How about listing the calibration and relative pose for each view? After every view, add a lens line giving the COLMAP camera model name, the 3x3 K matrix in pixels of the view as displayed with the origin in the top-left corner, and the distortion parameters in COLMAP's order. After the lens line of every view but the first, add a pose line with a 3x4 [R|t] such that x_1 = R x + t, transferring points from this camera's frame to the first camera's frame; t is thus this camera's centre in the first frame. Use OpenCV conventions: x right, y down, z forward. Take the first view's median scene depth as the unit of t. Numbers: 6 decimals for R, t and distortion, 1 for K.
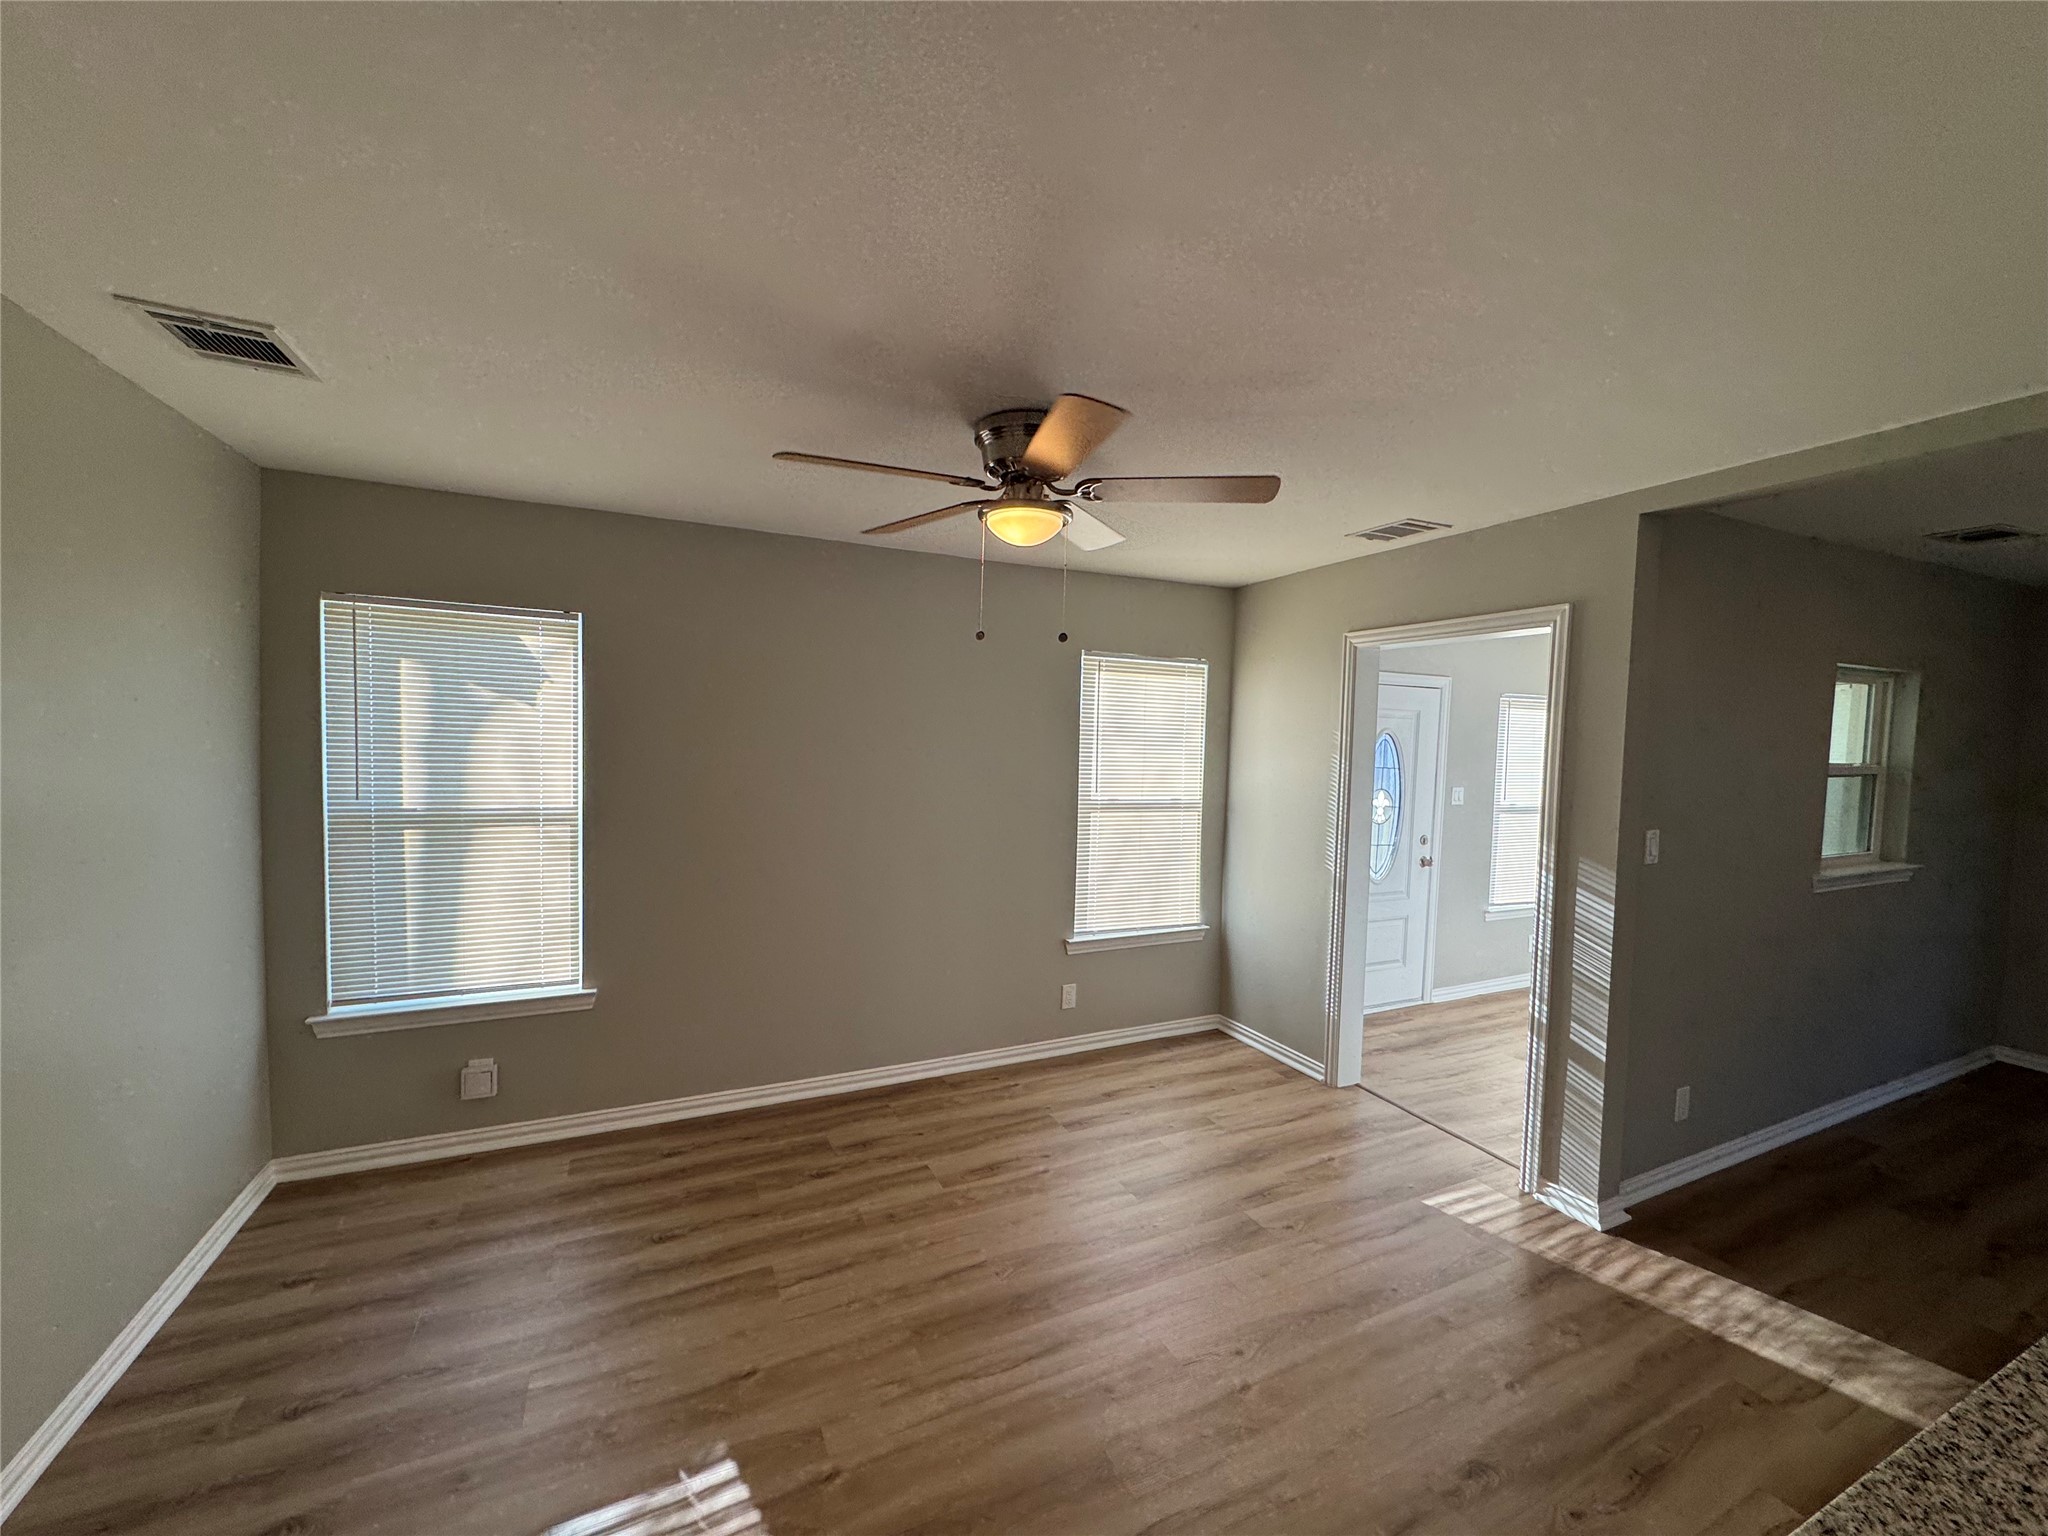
lens RADIAL K [[813.8, 0, 1017.4], [0, 813.8, 774.2], [0, 0, 1]] dist [-0.003176, 0.001297]
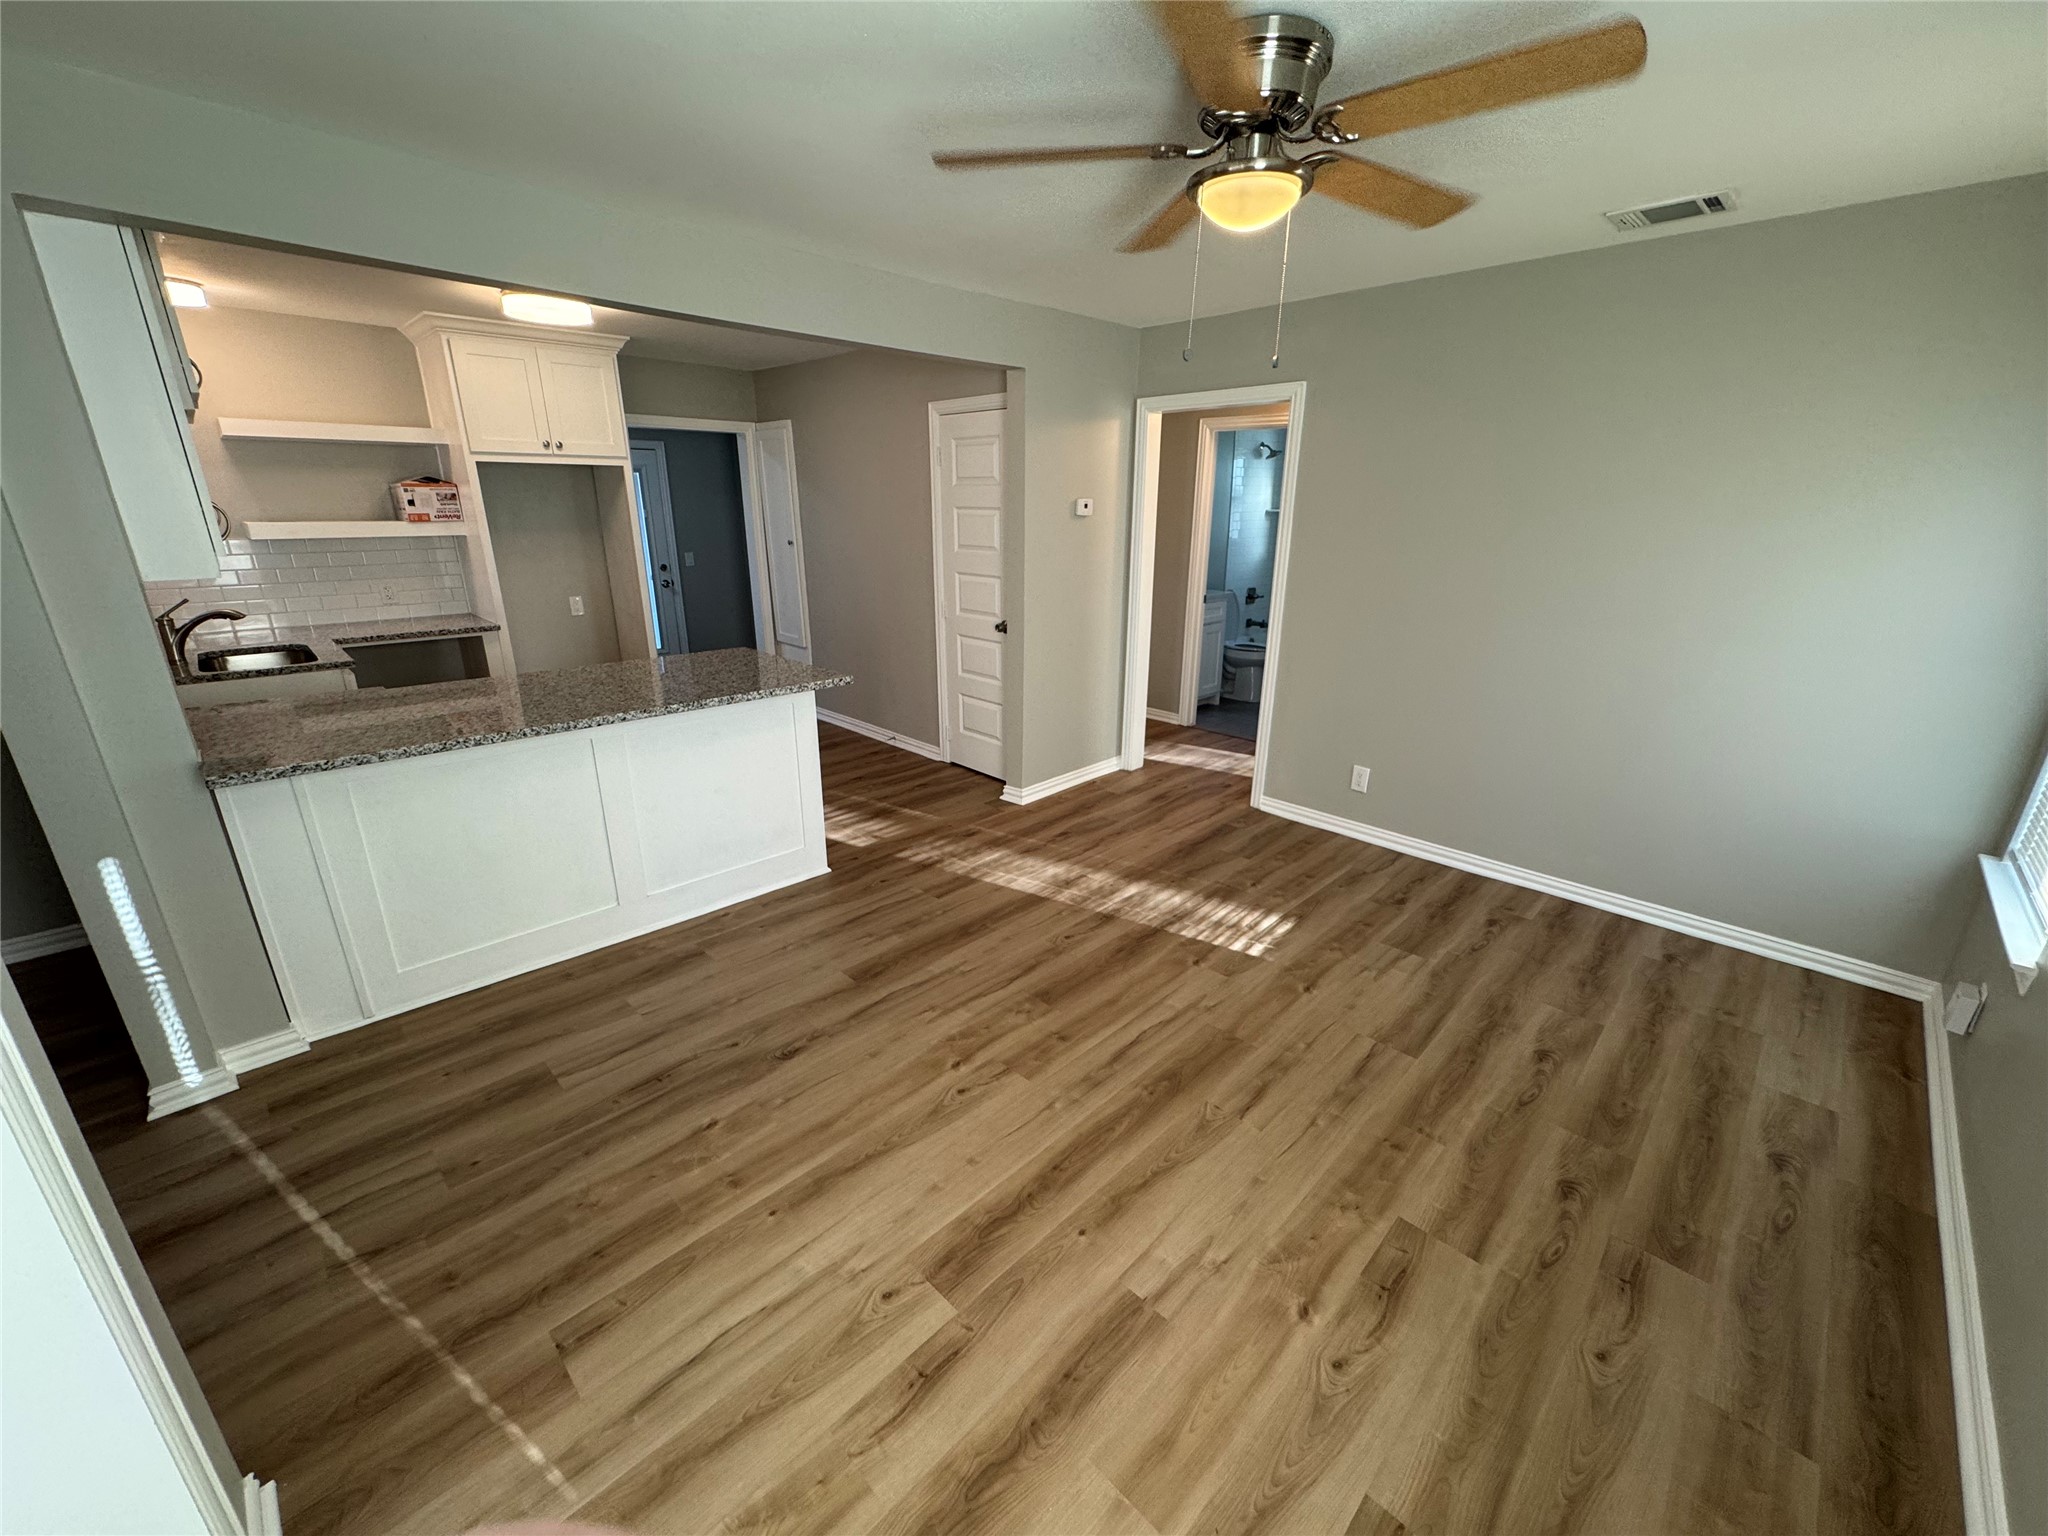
lens RADIAL K [[813.8, 0, 1026.6], [0, 813.8, 770.5], [0, 0, 1]] dist [-0.003176, 0.001297]
pose [[-0.939323, 0.079820, -0.333619, 0.349372], [-0.045171, 0.935301, 0.350957, -0.041221], [0.340048, 0.344732, -0.874944, 1.232282]]
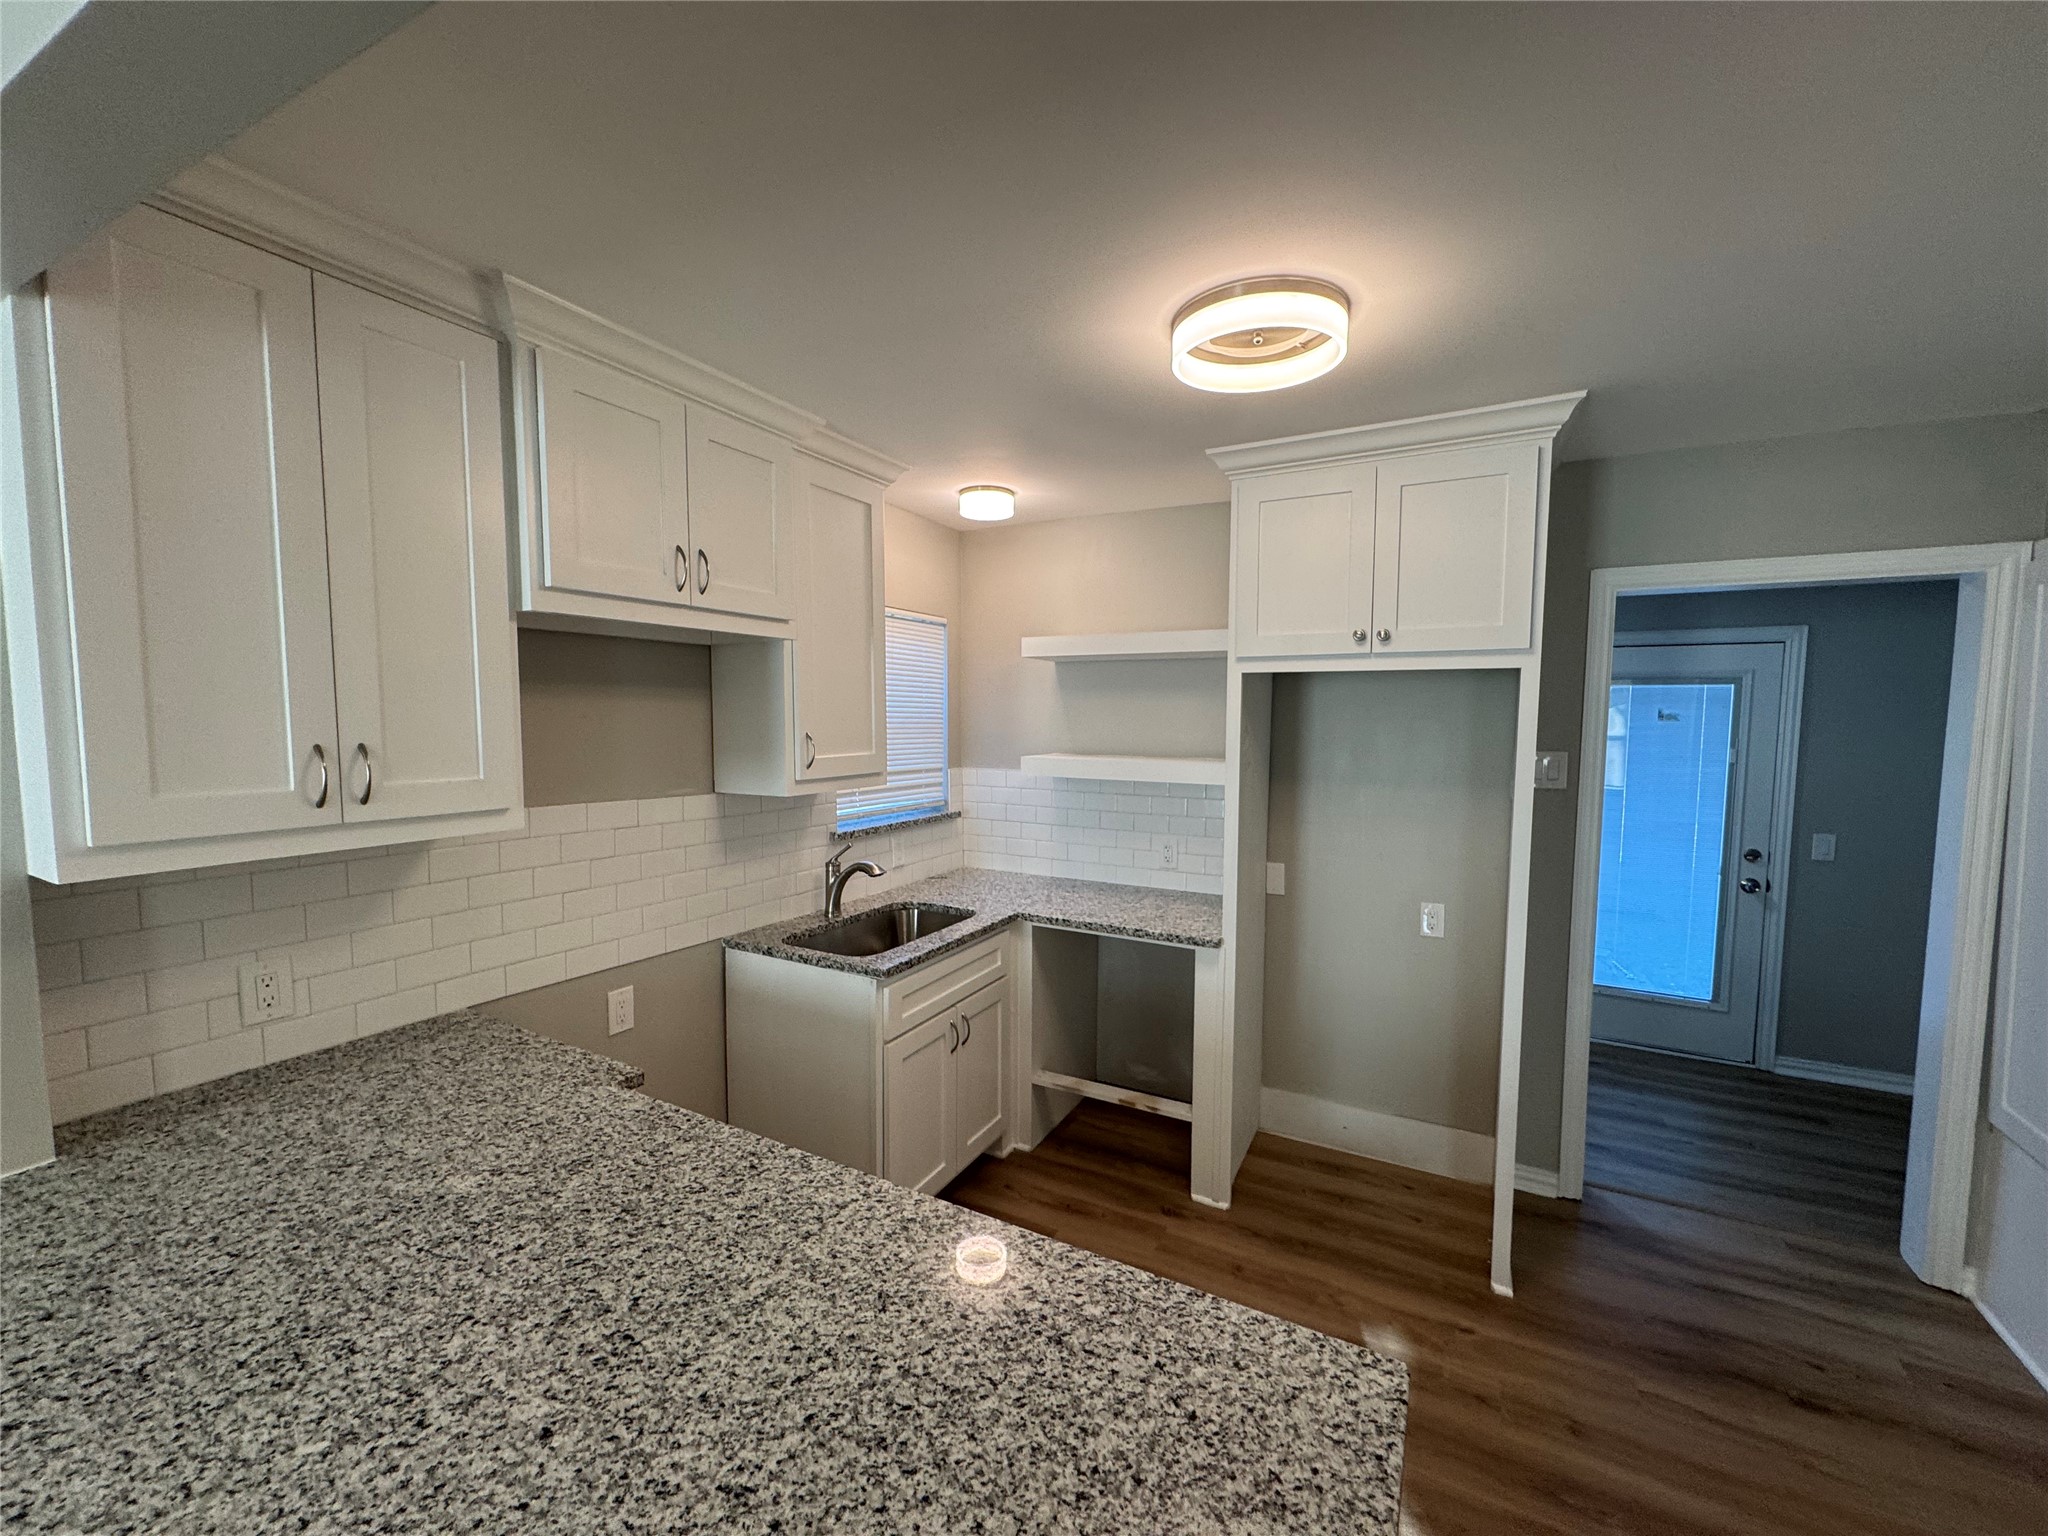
lens RADIAL K [[813.8, 0, 1027.6], [0, 813.8, 770.9], [0, 0, 1]] dist [-0.003176, 0.001297]
pose [[-0.599656, -0.086561, 0.795563, 0.197420], [0.016967, 0.992534, 0.120782, -0.011153], [-0.800078, 0.085926, -0.593710, 0.221224]]
